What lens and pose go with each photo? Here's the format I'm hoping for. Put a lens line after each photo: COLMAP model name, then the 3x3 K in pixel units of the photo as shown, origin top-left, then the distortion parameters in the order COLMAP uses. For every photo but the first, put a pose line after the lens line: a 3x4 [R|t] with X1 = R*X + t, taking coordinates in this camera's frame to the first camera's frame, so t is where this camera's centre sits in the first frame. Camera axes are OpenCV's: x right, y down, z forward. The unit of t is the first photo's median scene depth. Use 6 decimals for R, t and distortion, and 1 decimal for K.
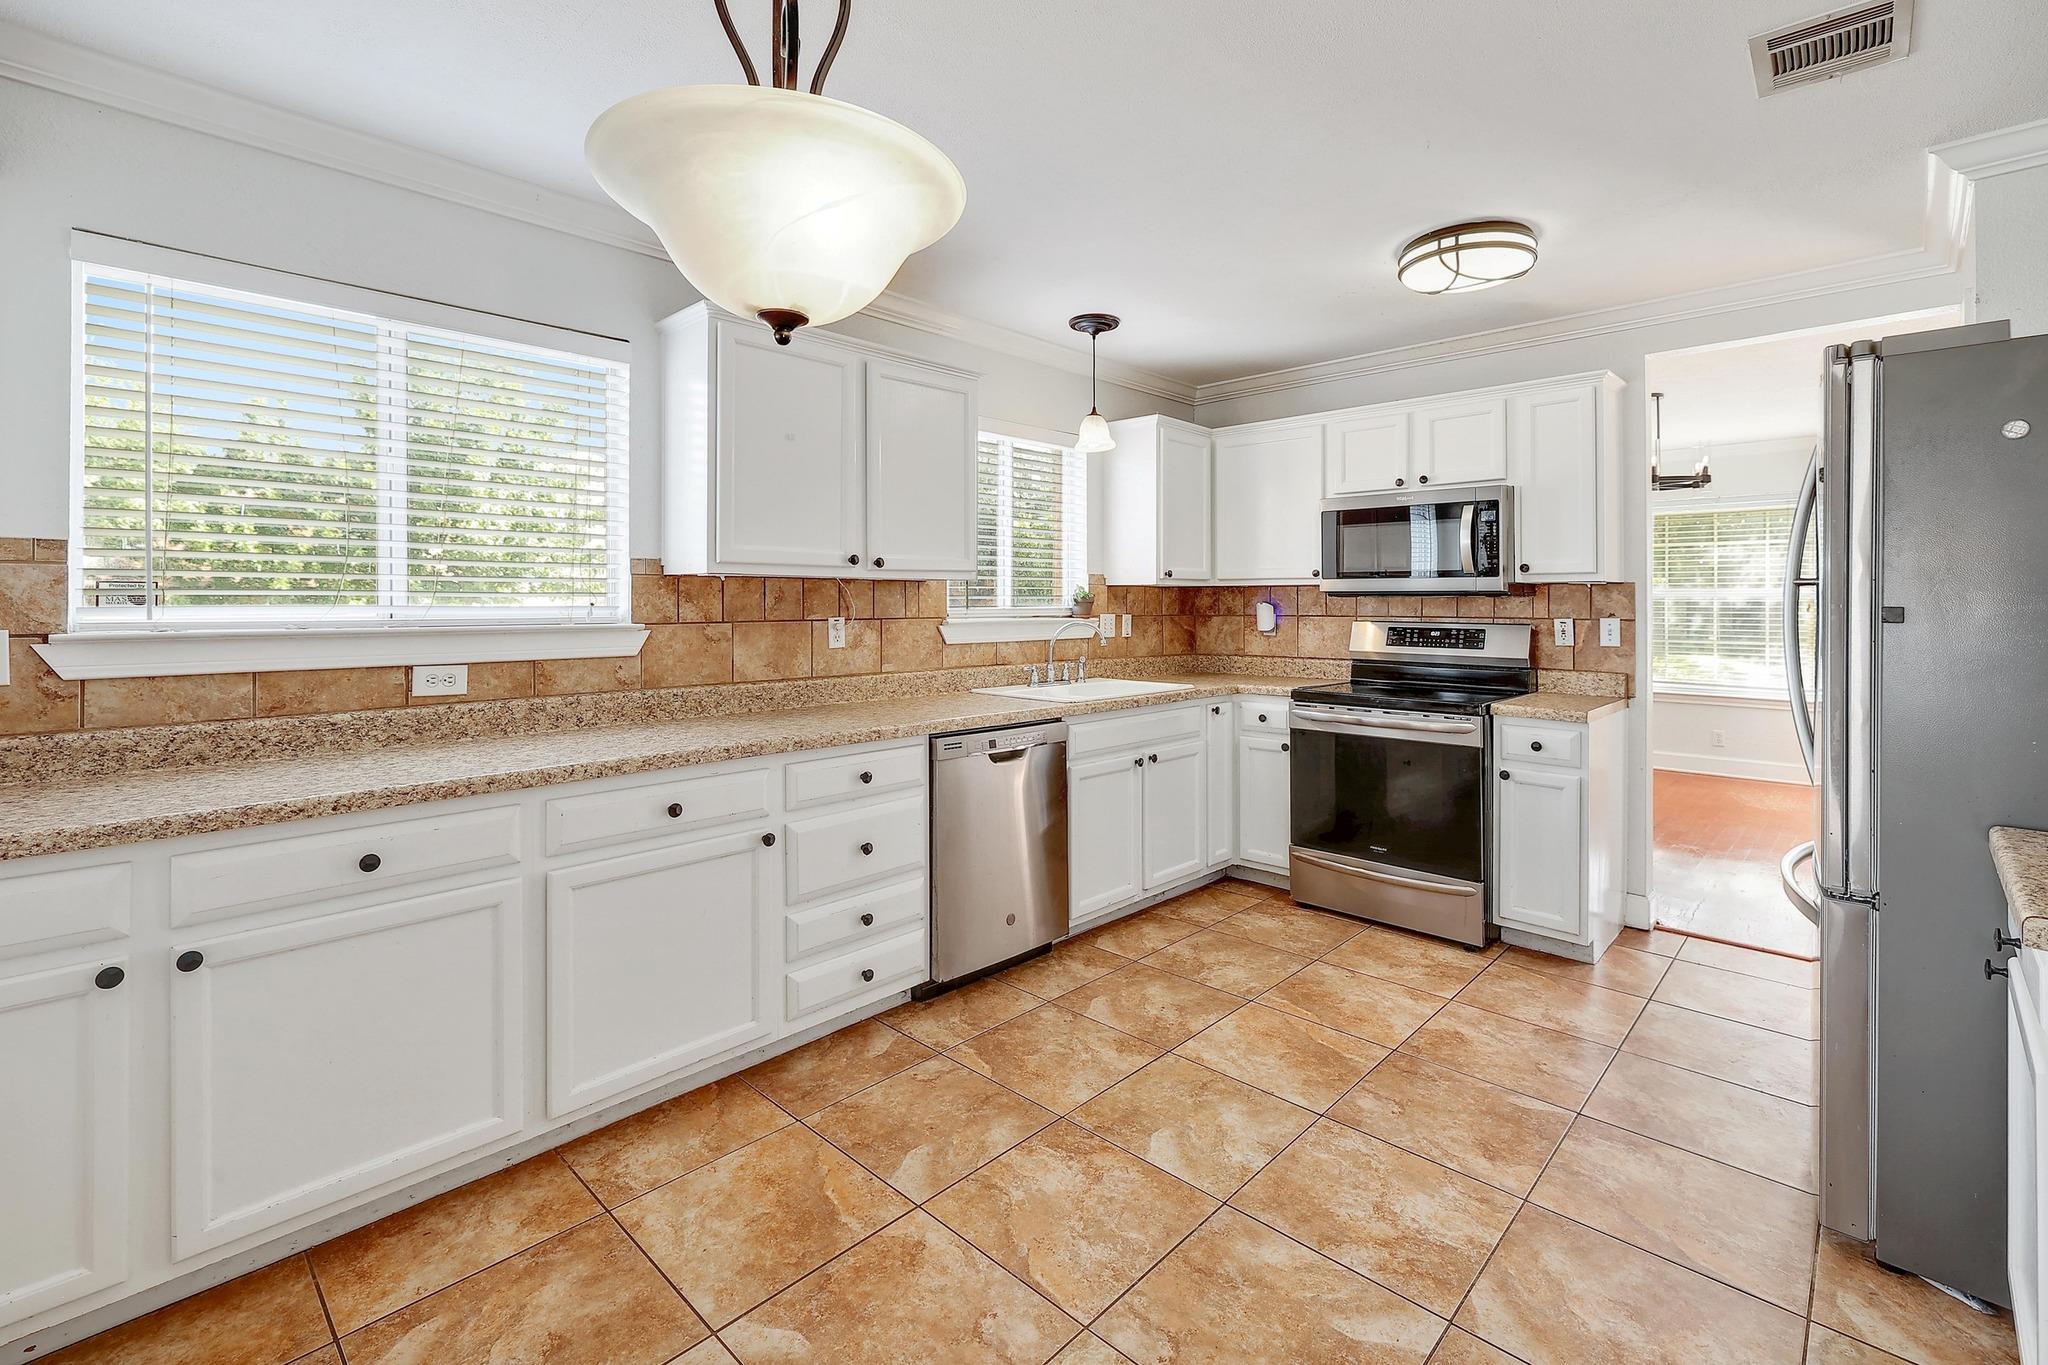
lens RADIAL K [[891.7, 0, 1015.8], [0, 891.7, 595.0], [0, 0, 1]] dist [-0.013074, 0.003745]
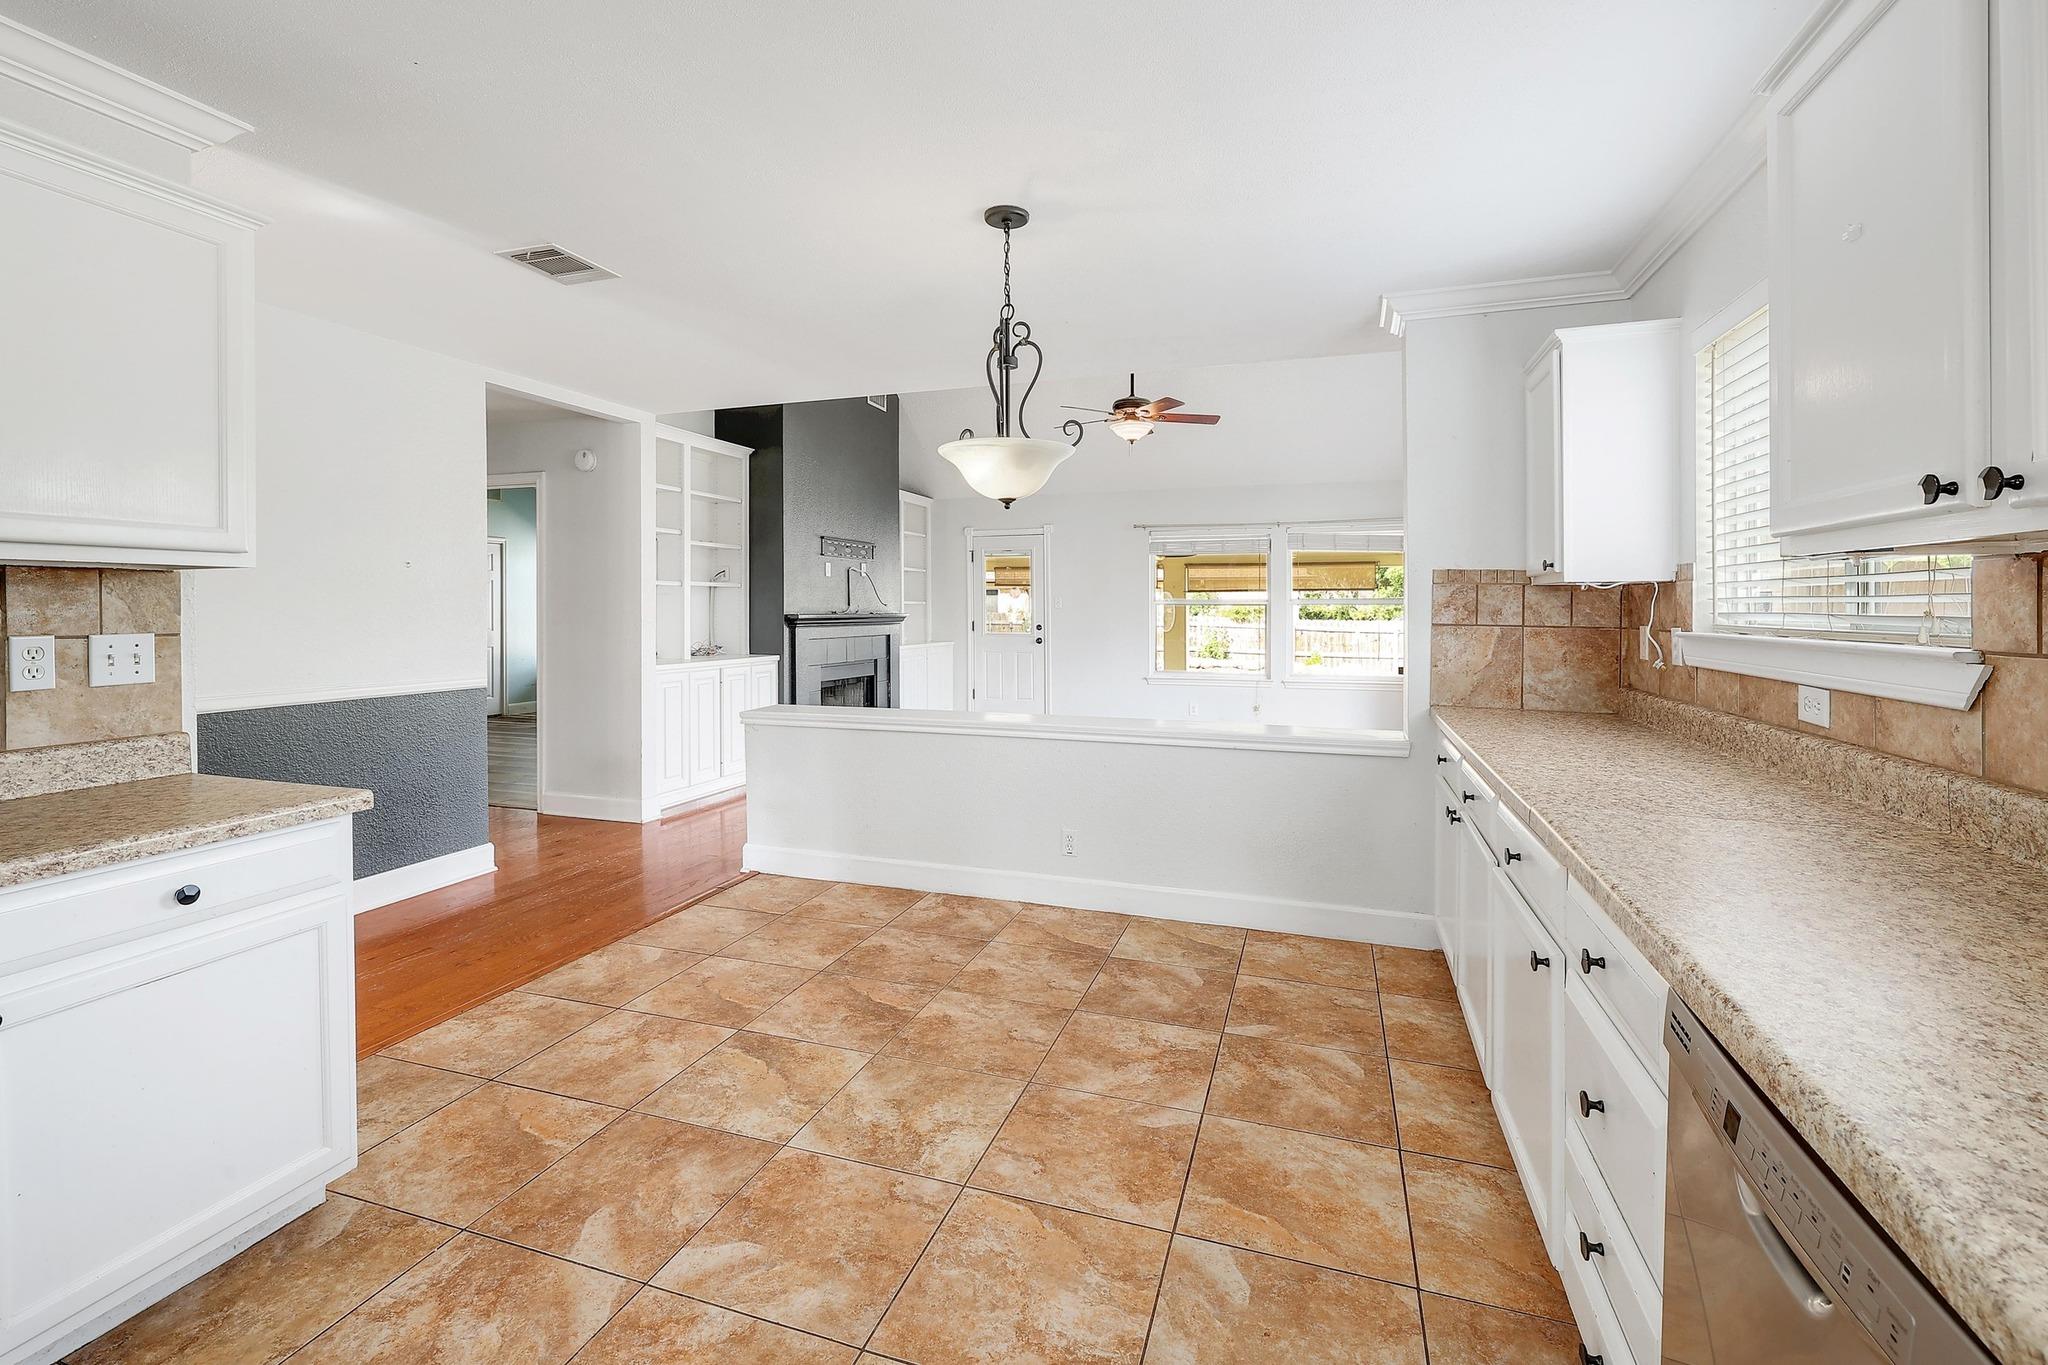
lens RADIAL K [[891.7, 0, 1035.3], [0, 891.7, 612.0], [0, 0, 1]] dist [-0.013074, 0.003745]
pose [[-0.894545, -0.000494, -0.446977, 0.272540], [-0.000607, 1.000000, 0.000109, 0.007906], [0.446977, 0.000369, -0.894545, 1.072782]]
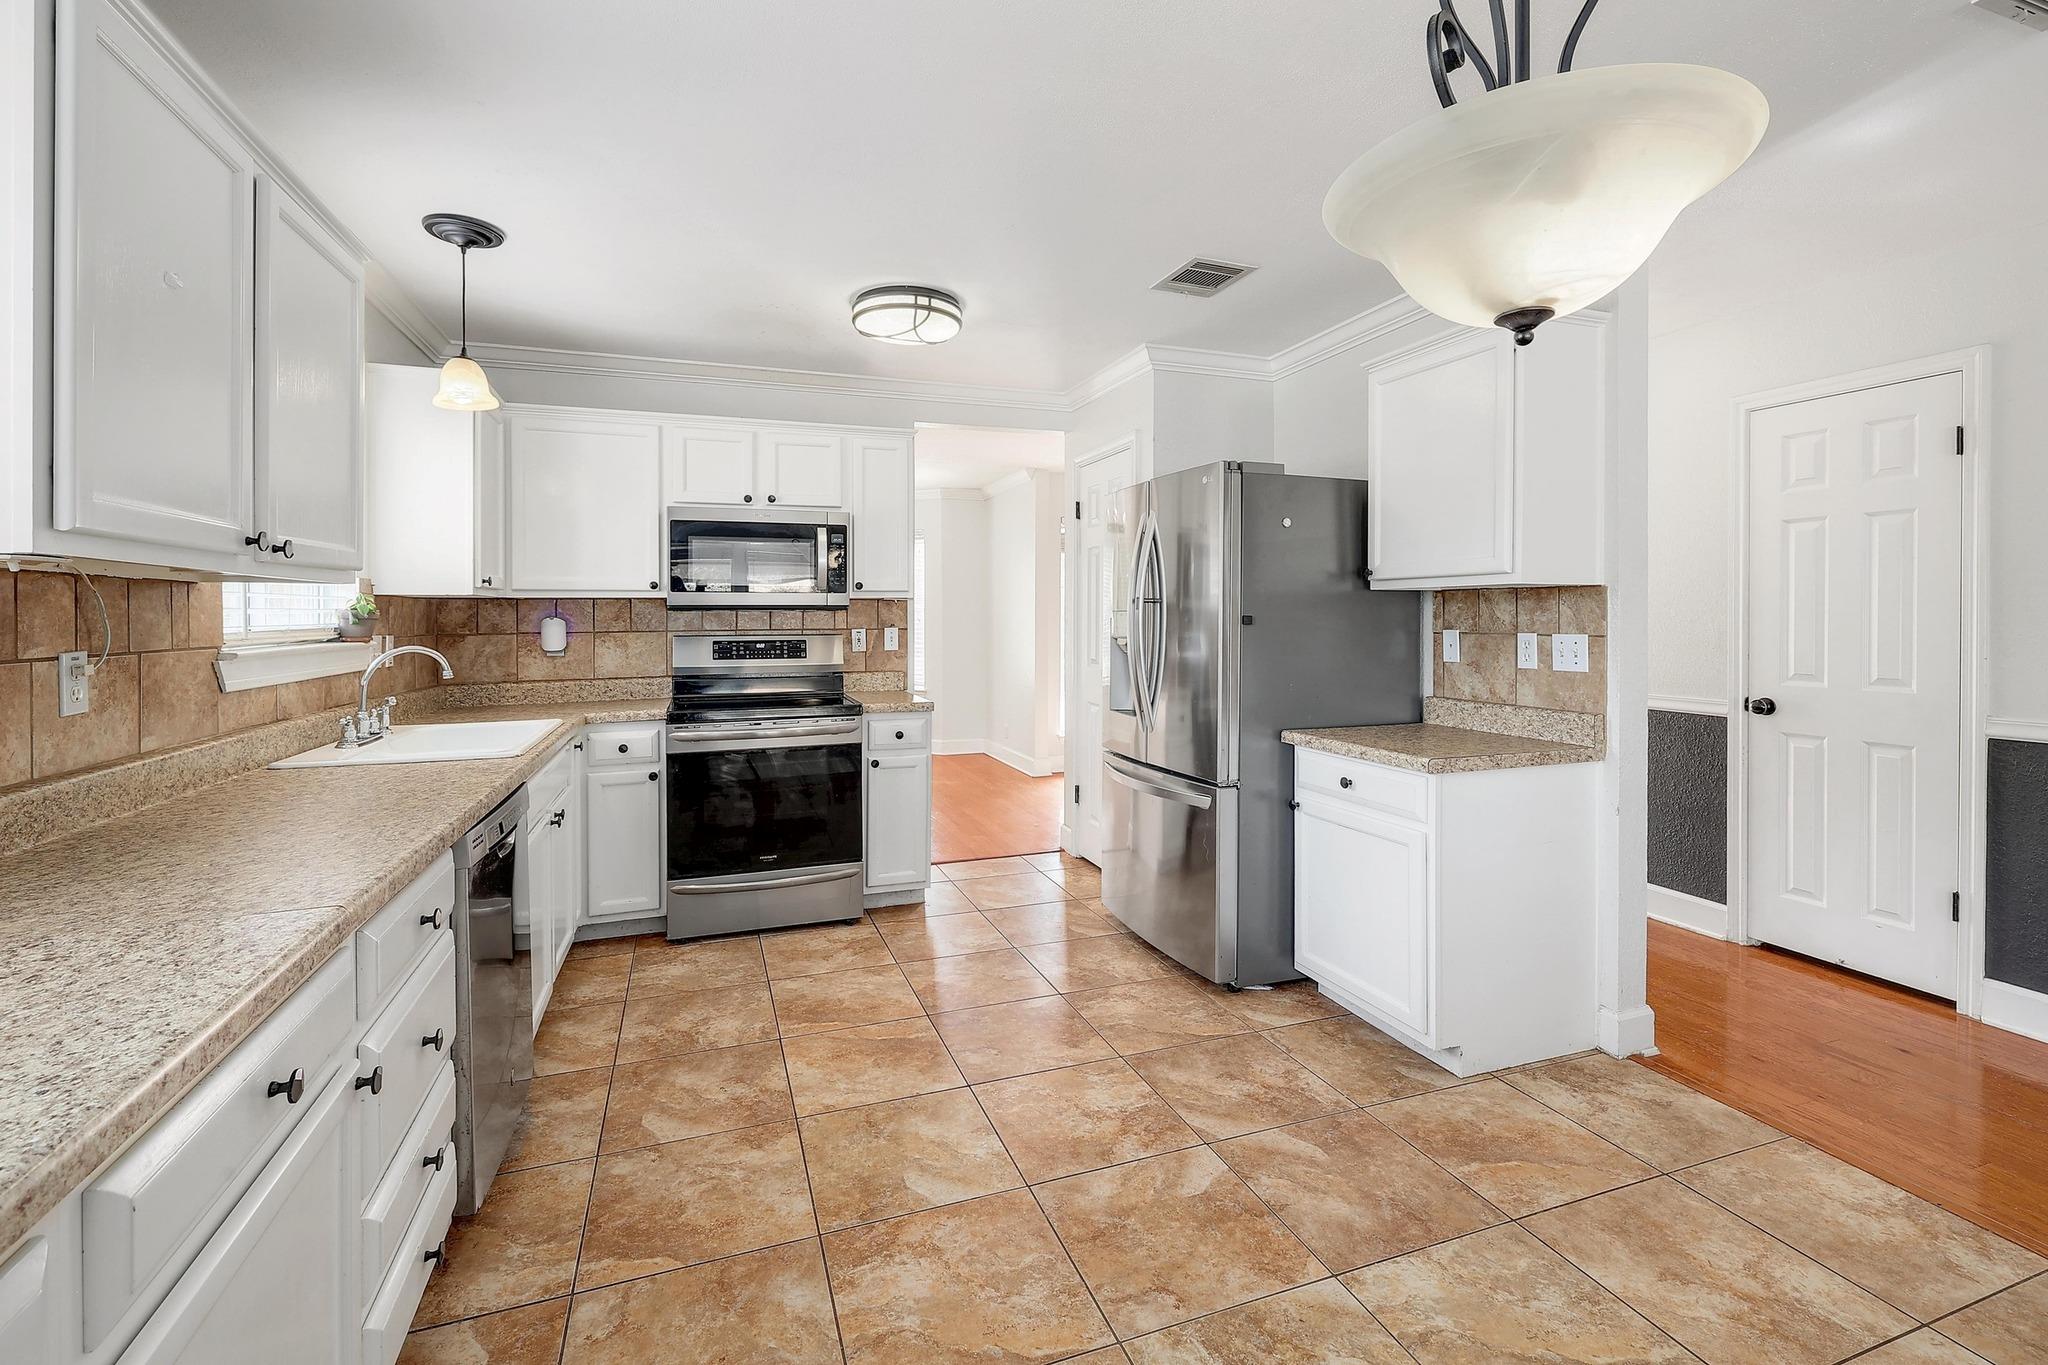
lens RADIAL K [[891.7, 0, 1009.7], [0, 891.7, 621.5], [0, 0, 1]] dist [-0.013074, 0.003745]
pose [[0.442705, -0.010521, 0.896605, -0.426240], [-0.000964, 0.999925, 0.012210, 0.001741], [-0.896667, -0.006270, 0.442662, 0.333877]]
